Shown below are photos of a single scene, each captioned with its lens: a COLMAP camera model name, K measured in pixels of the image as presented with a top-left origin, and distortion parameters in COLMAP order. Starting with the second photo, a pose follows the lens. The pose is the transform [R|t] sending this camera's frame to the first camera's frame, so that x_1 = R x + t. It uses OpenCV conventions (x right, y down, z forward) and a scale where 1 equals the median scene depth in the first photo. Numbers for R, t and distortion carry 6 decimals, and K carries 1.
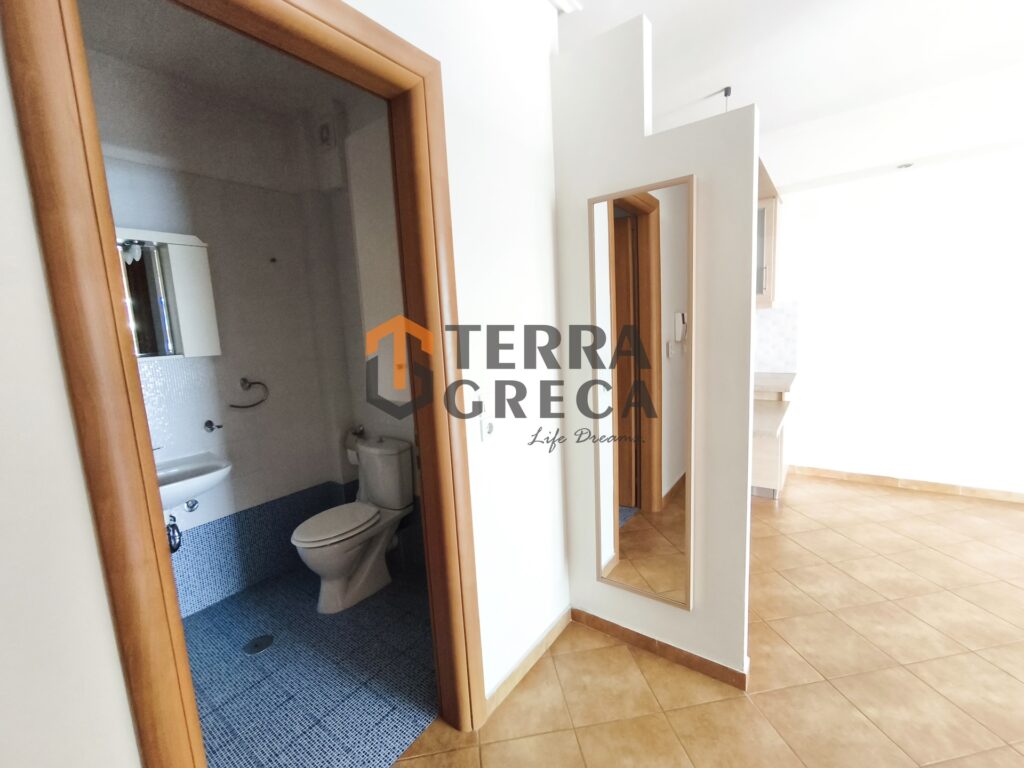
lens RADIAL K [[424.0, 0, 508.7], [0, 424.0, 382.0], [0, 0, 1]] dist [-0.004068, -0.000579]
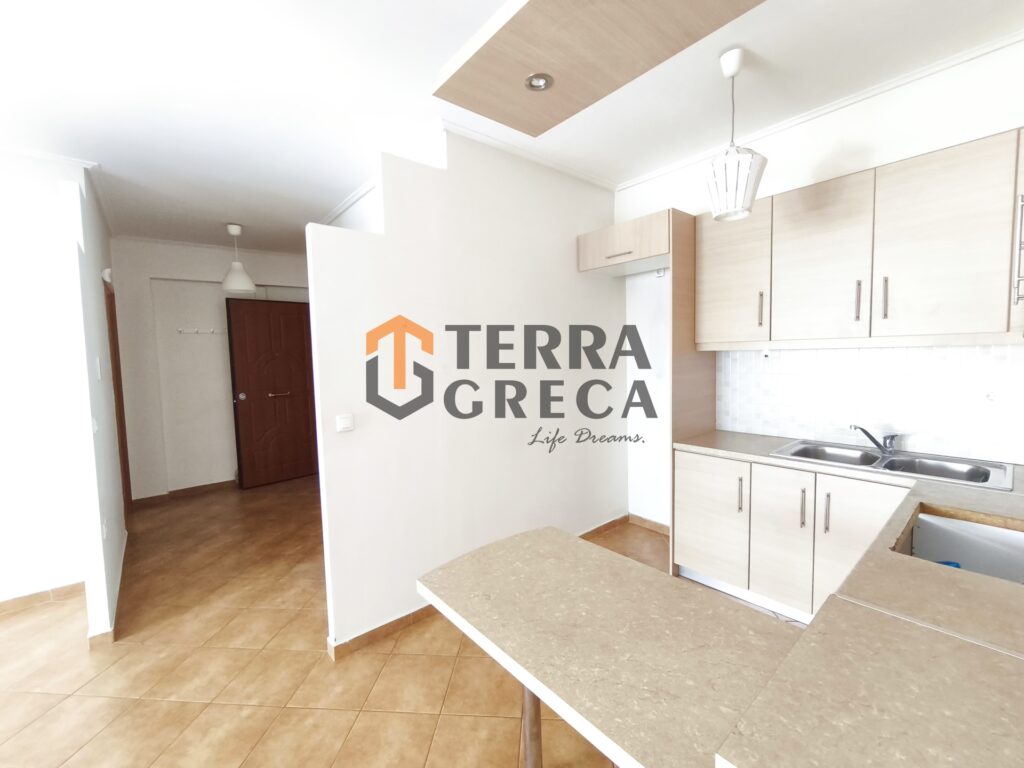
lens RADIAL K [[425.4, 0, 511.2], [0, 425.4, 382.3], [0, 0, 1]] dist [-0.004573, 0.000314]
pose [[-0.219509, 0.130440, -0.966851, 0.922194], [-0.084929, 0.984705, 0.152130, -0.200253], [0.971907, 0.115508, -0.205073, 0.992801]]
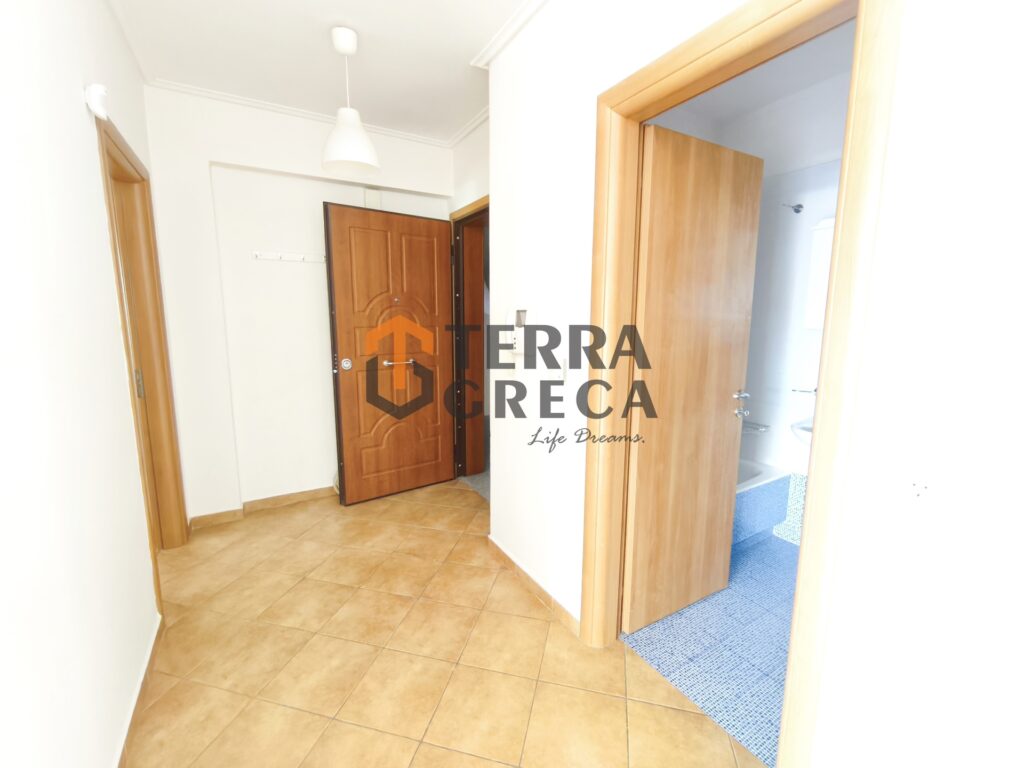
lens RADIAL K [[425.4, 0, 511.2], [0, 425.4, 382.3], [0, 0, 1]] dist [-0.004573, 0.000314]
pose [[-0.369273, 0.195656, -0.908491, 0.352259], [-0.104328, 0.962679, 0.249731, -0.062011], [0.923446, 0.187000, -0.335079, 0.356526]]
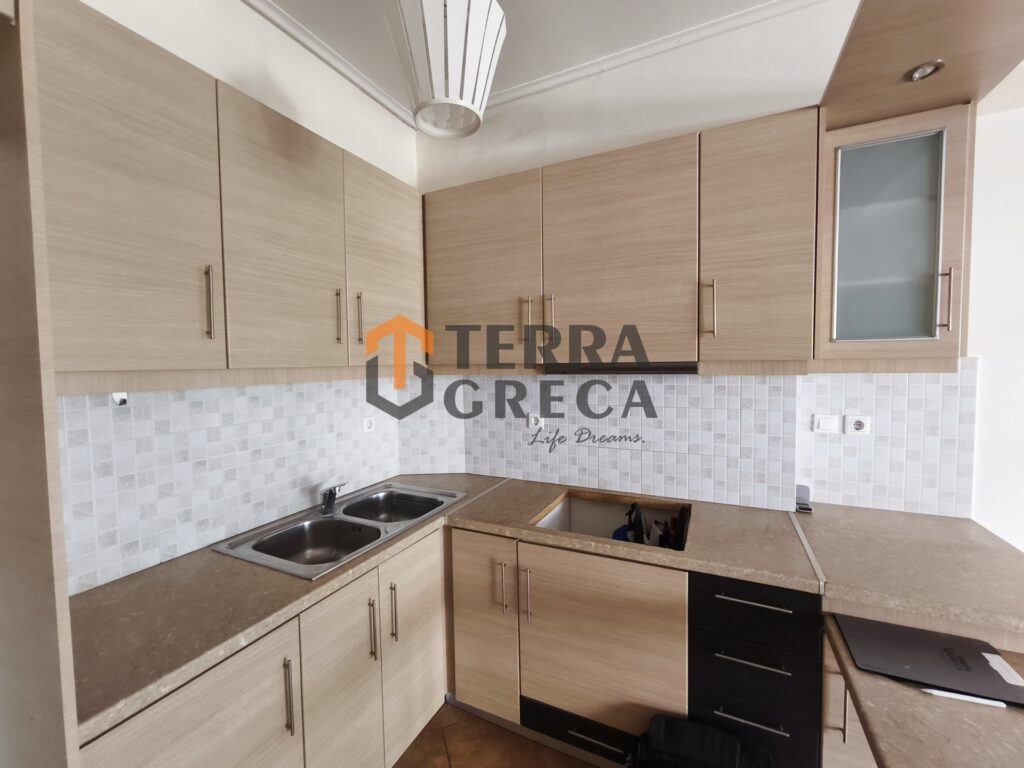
lens RADIAL K [[427.9, 0, 511.4], [0, 427.9, 382.6], [0, 0, 1]] dist [-0.003959, -0.000071]
pose [[0.979453, 0.034351, 0.198725, 0.148307], [-0.016989, 0.995939, -0.088419, -0.149487], [-0.200955, 0.083226, 0.976059, 0.835360]]
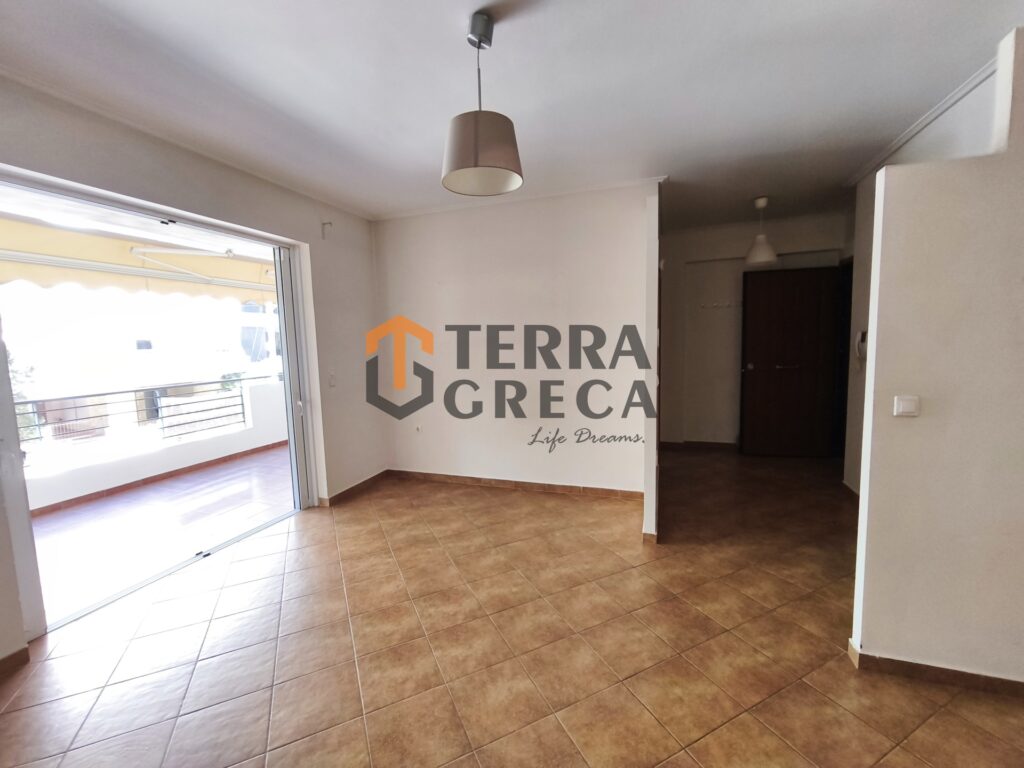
lens RADIAL K [[425.4, 0, 511.2], [0, 425.4, 382.3], [0, 0, 1]] dist [-0.004573, 0.000314]
pose [[-0.949381, 0.117874, -0.291172, 0.989686], [0.047602, 0.970207, 0.237556, -0.197766], [0.310499, 0.211671, -0.926707, 0.948233]]
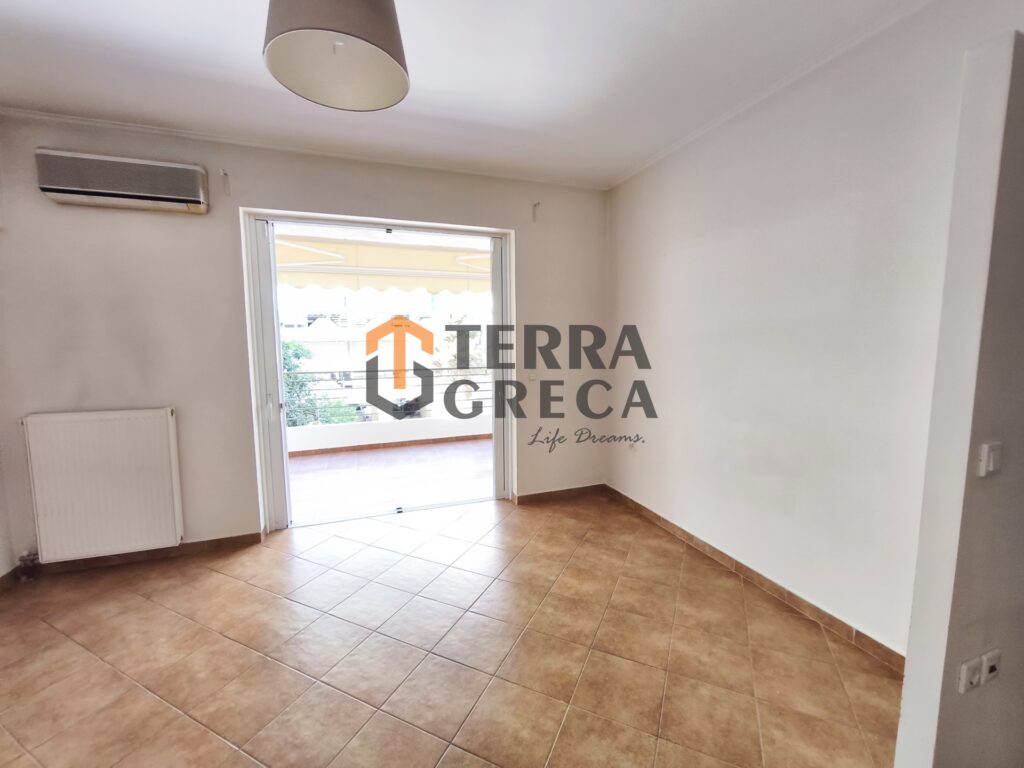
lens RADIAL K [[425.4, 0, 511.2], [0, 425.4, 382.3], [0, 0, 1]] dist [-0.004573, 0.000314]
pose [[-0.834527, 0.010990, 0.550857, 0.476394], [0.128132, 0.976260, 0.174637, -0.112666], [-0.535861, 0.216321, -0.816124, 0.578393]]
